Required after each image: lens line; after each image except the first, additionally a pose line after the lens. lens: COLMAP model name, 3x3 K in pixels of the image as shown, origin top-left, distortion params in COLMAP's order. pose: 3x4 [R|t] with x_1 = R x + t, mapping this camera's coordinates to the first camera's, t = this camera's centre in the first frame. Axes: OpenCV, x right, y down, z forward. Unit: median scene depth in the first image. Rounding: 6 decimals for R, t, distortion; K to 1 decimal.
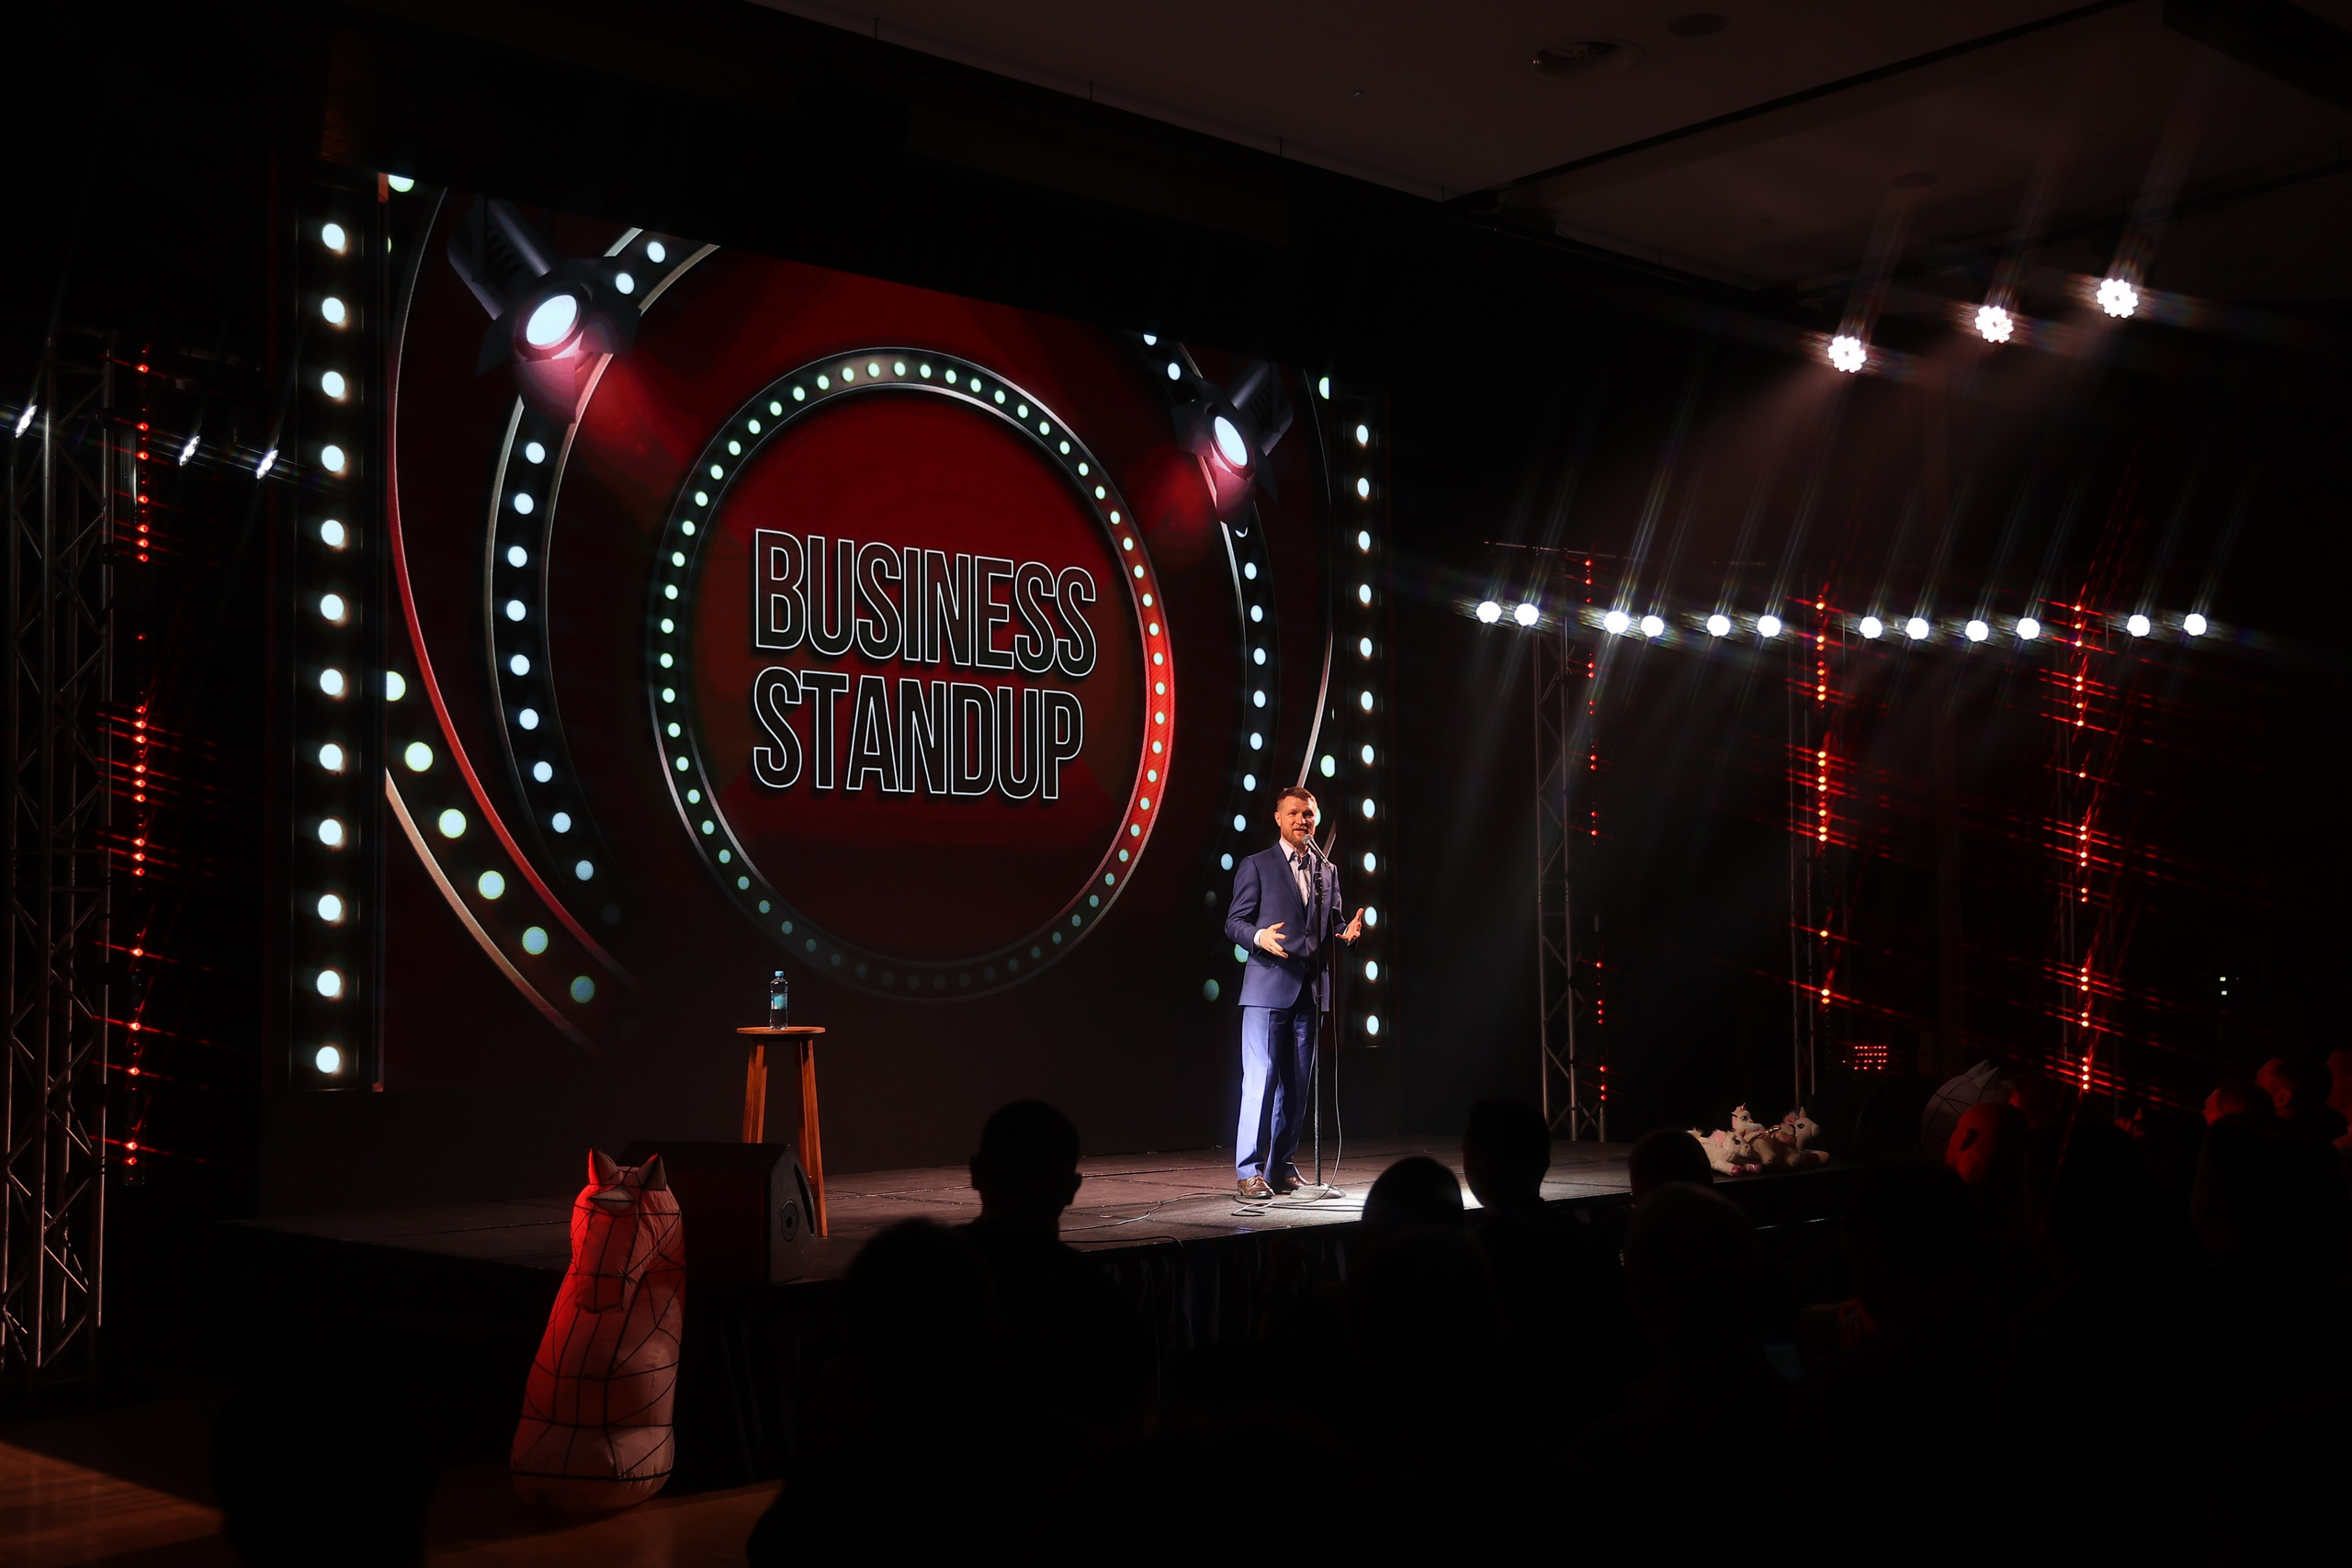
lens RADIAL K [[2756.5, 0, 1180.7], [0, 2756.5, 782.5], [0, 0, 1]] dist [0.009857, 0.000000]
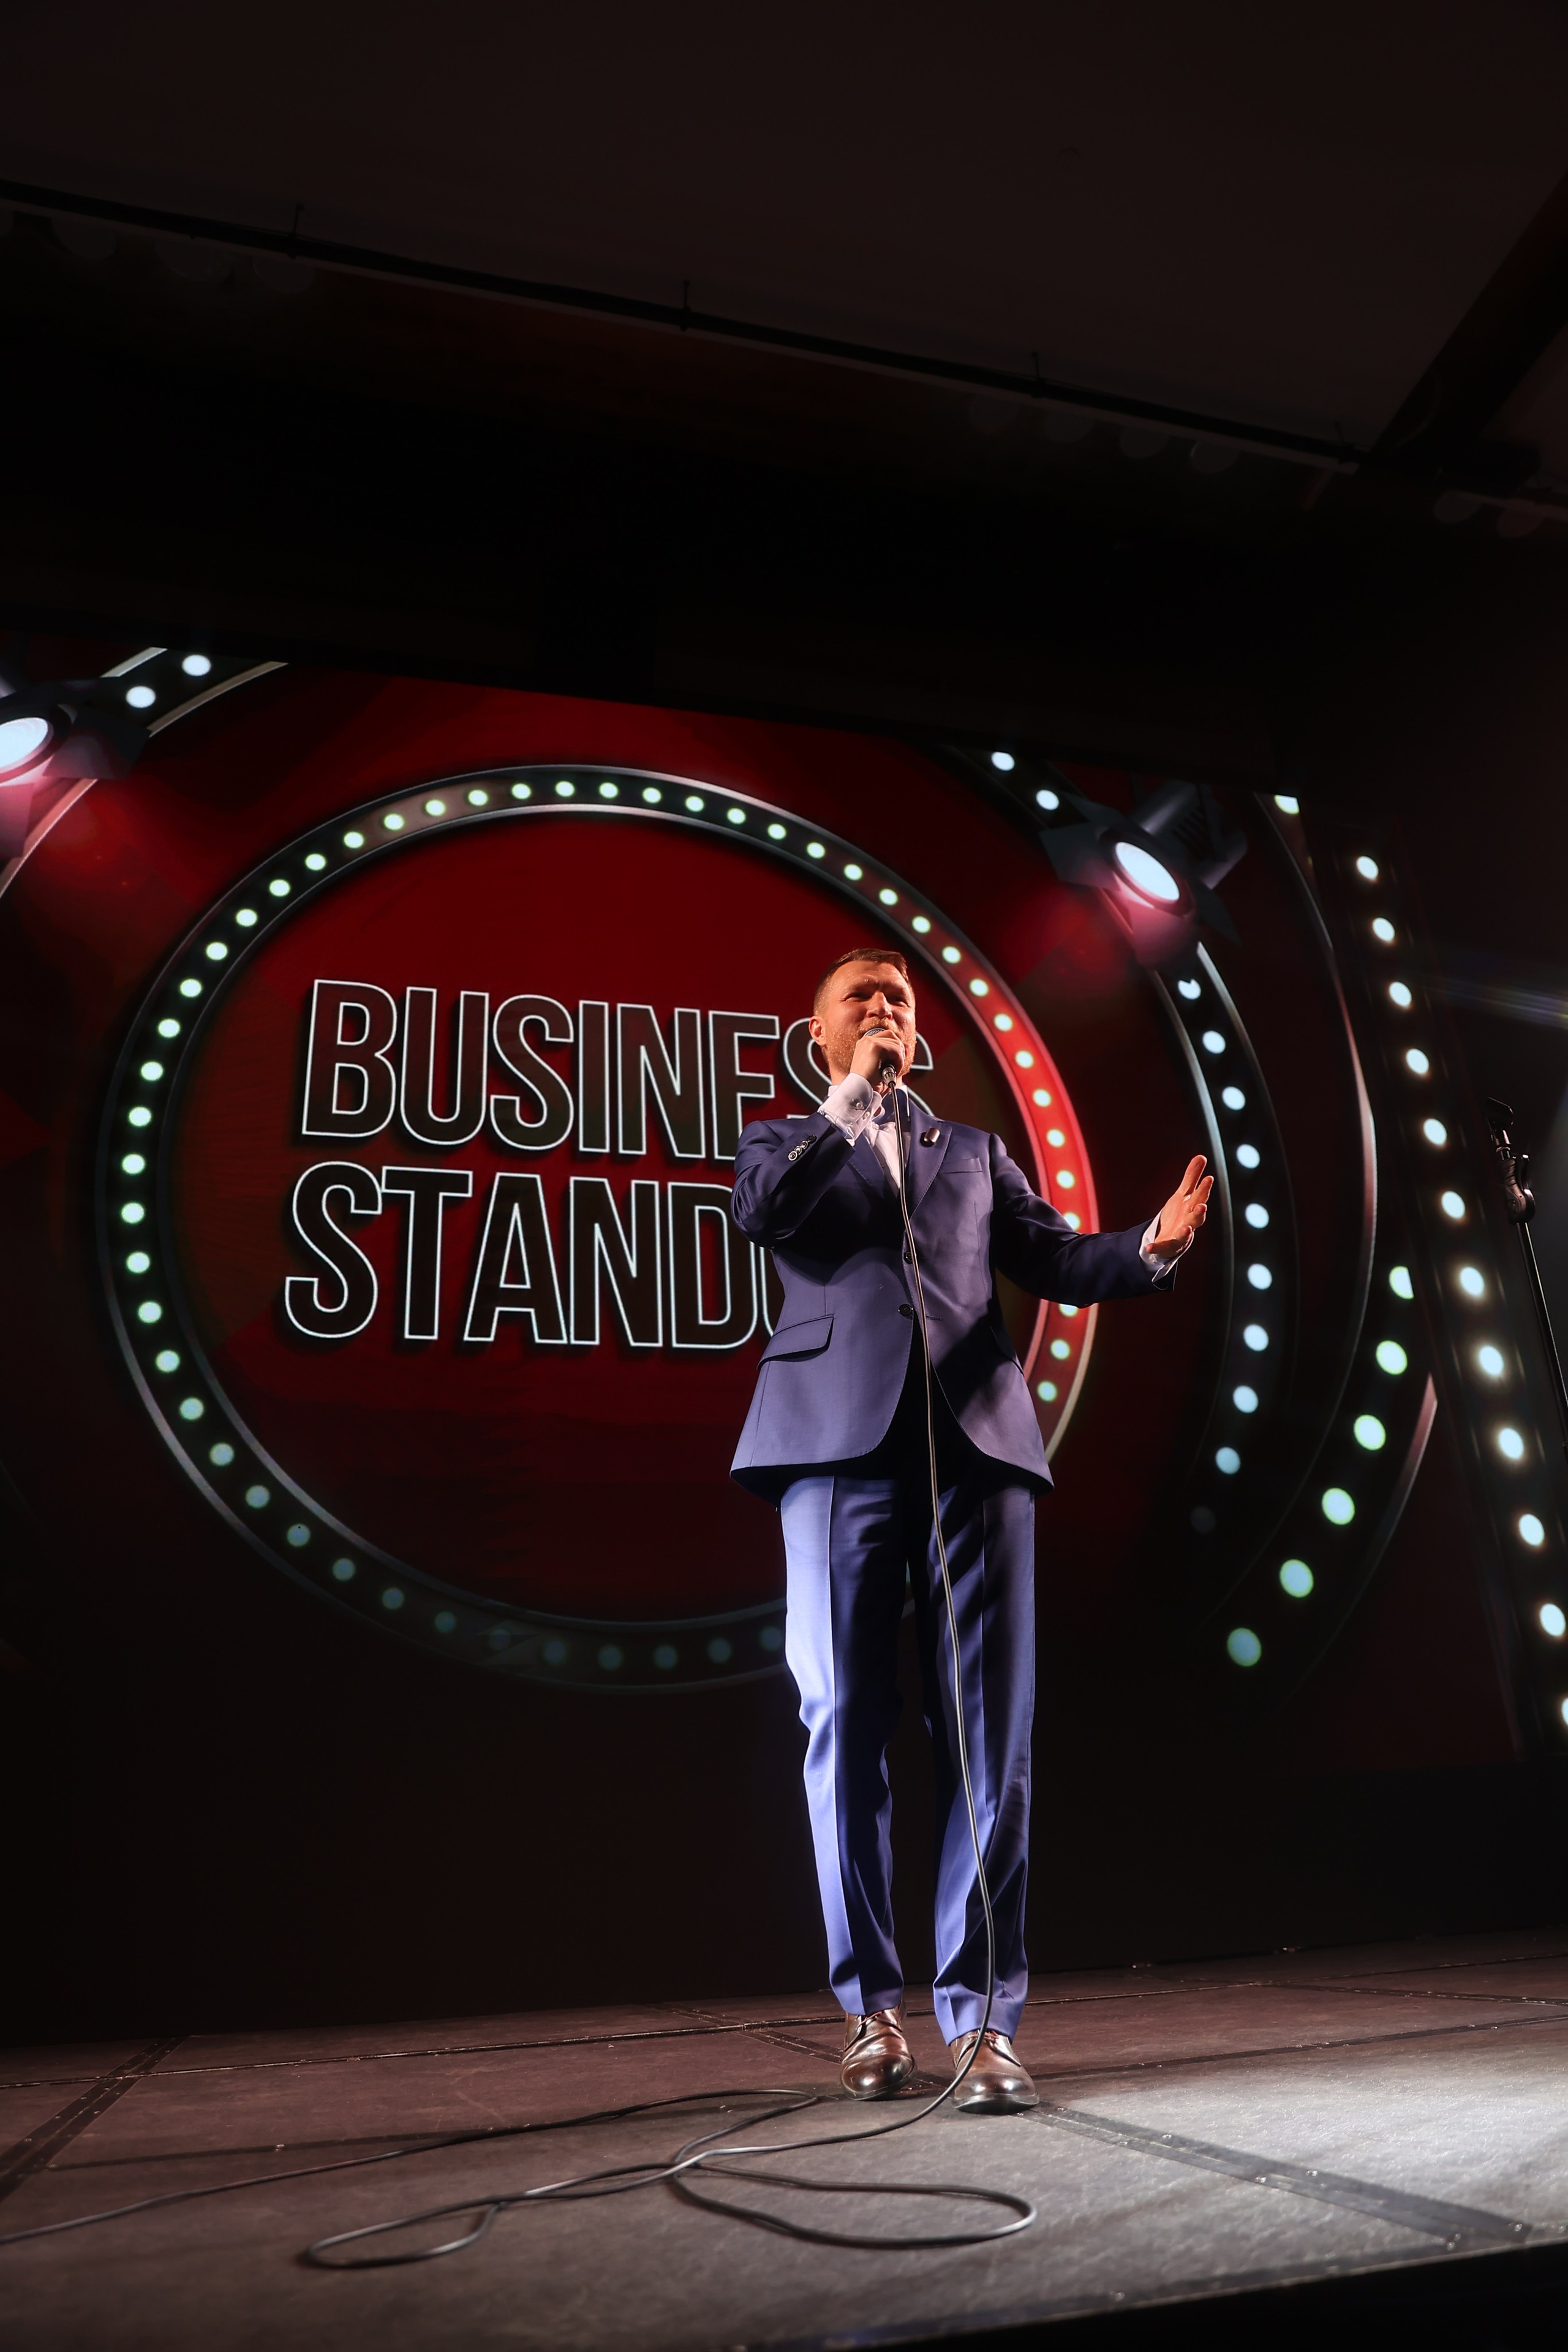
lens RADIAL K [[1608.6, 0, 777.6], [0, 1608.6, 1179.7], [0, 0, 1]] dist [-0.074572, 0.000726]
pose [[0.882174, -0.232455, -0.409554, 0.094497], [0.078568, 0.930142, -0.358697, 0.101384], [0.464324, 0.284255, 0.838810, 0.707551]]
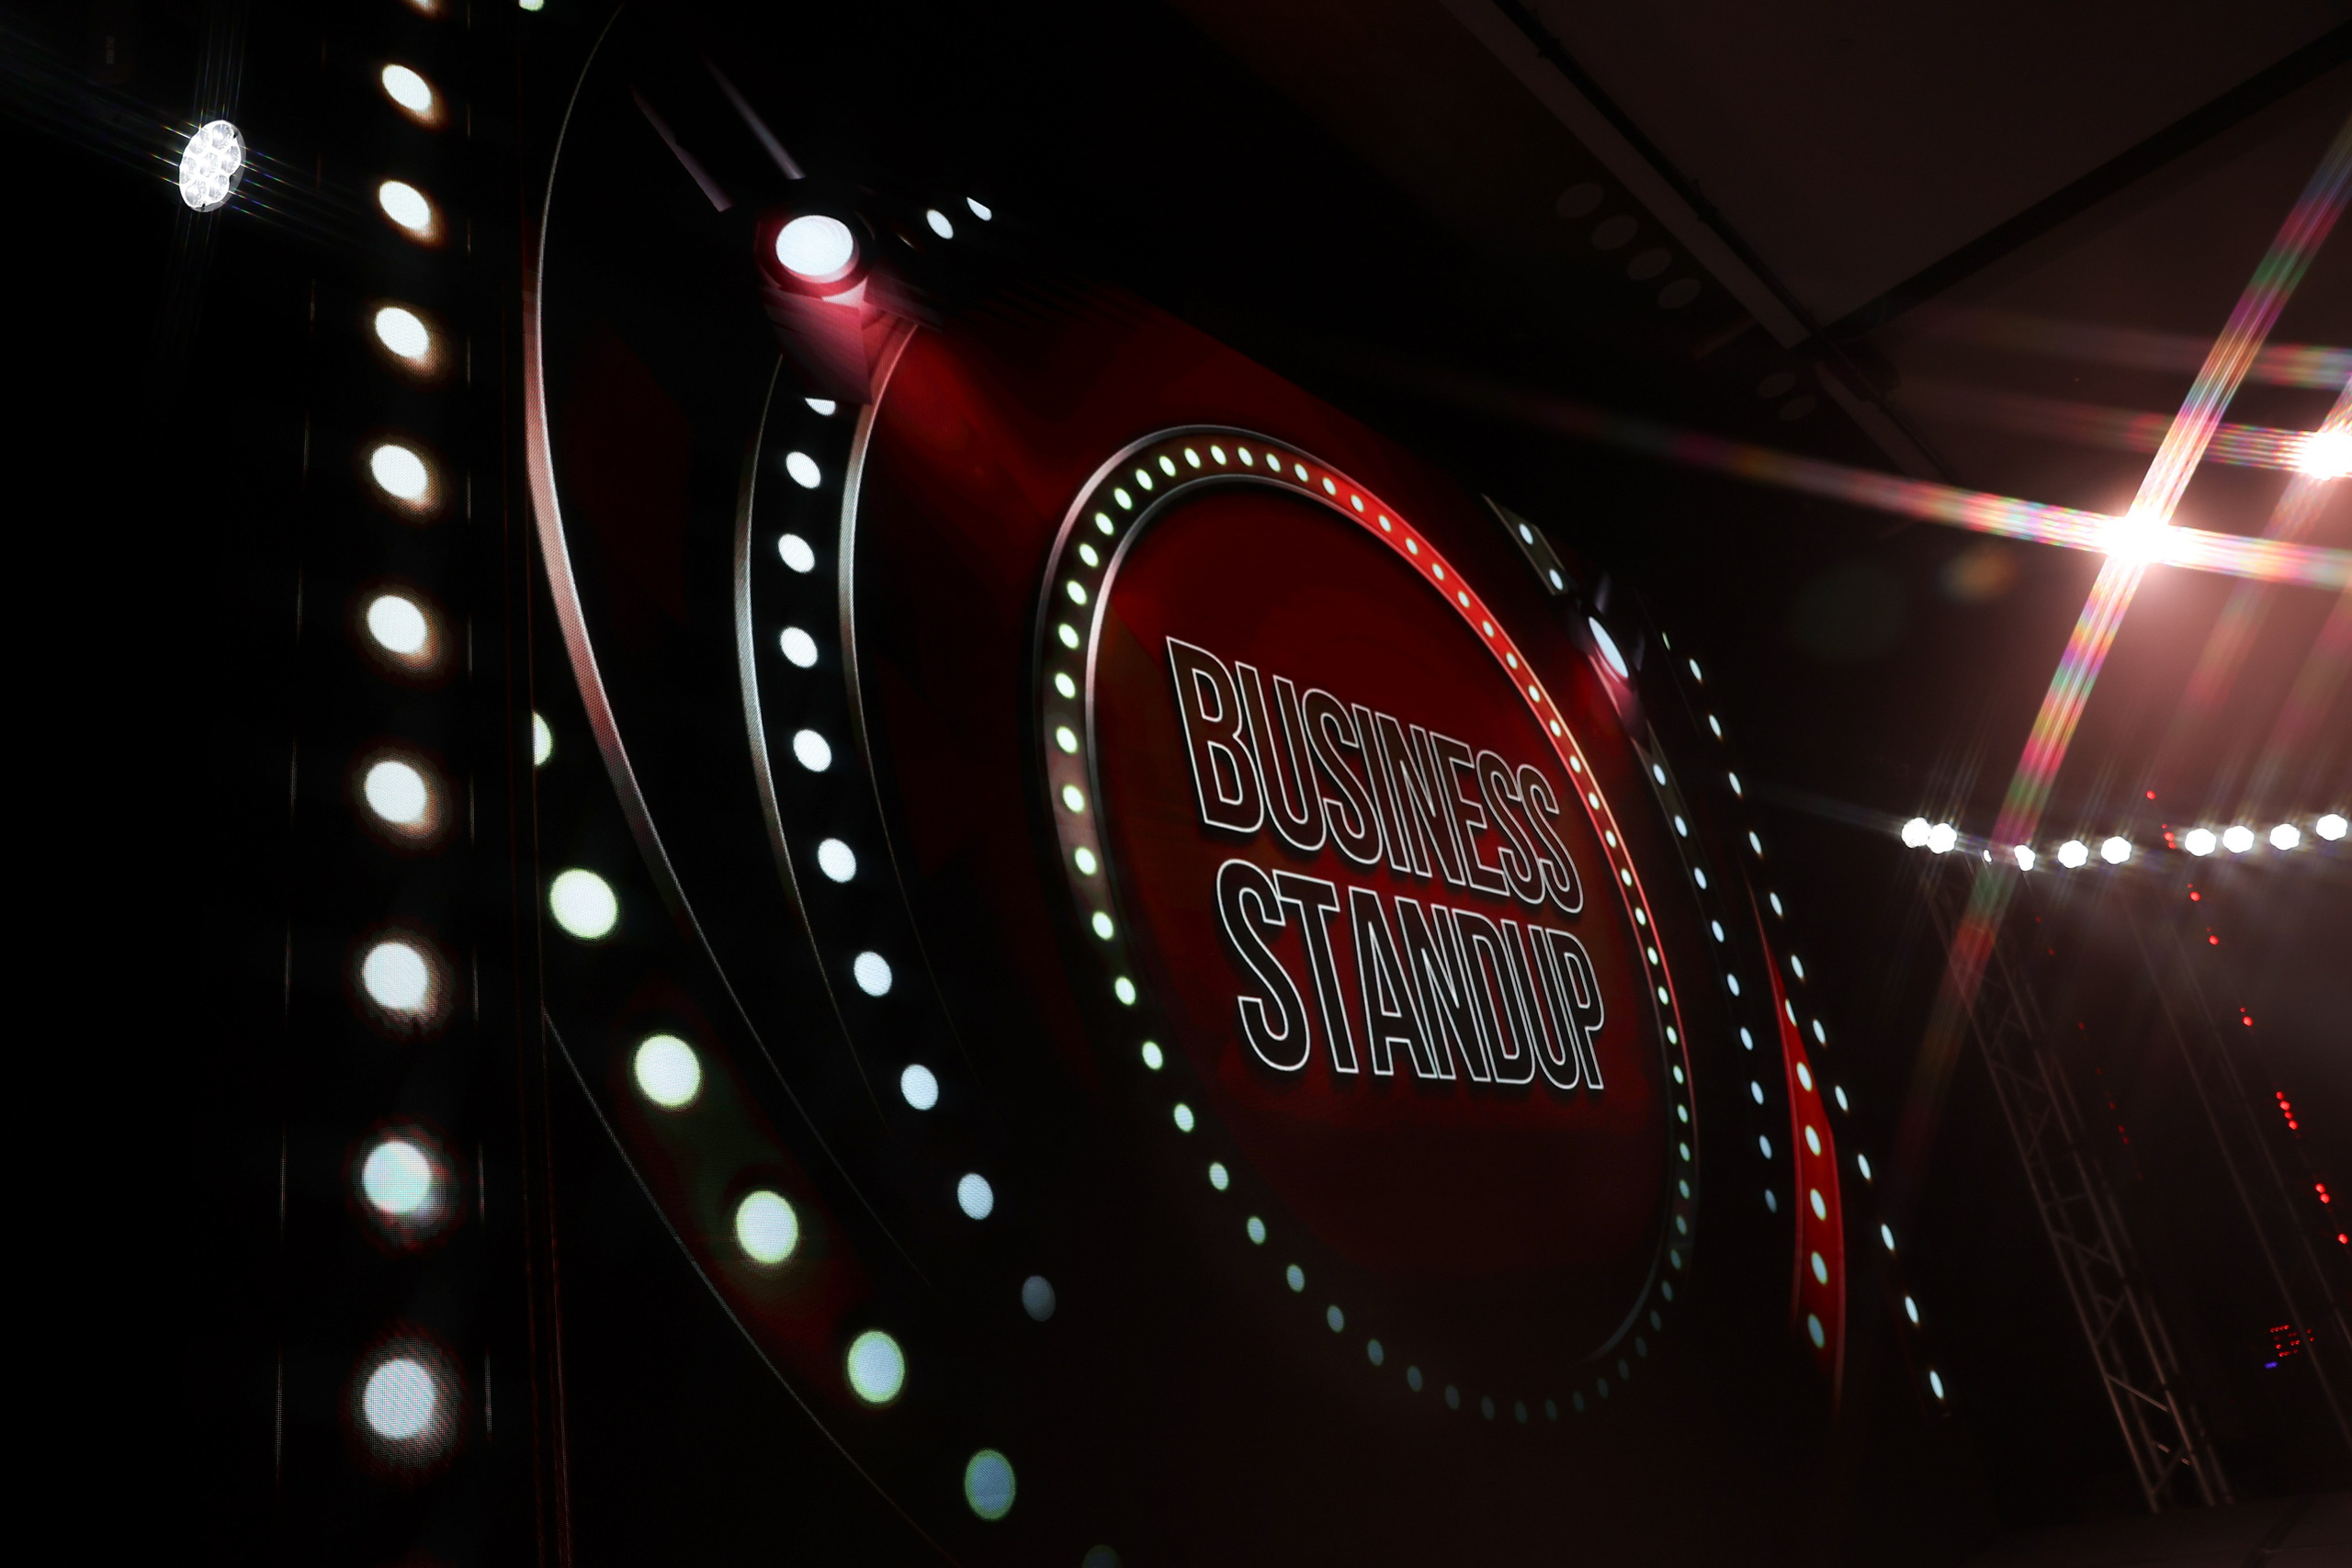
lens RADIAL K [[1608.5, 0, 1165.0], [0, 1608.5, 790.0], [0, 0, 1]] dist [-0.074572, 0.000726]
pose [[0.982153, -0.119123, 0.145554, -0.199801], [0.160131, 0.935533, -0.314858, 0.043251], [-0.098664, 0.332546, 0.937912, 0.666852]]
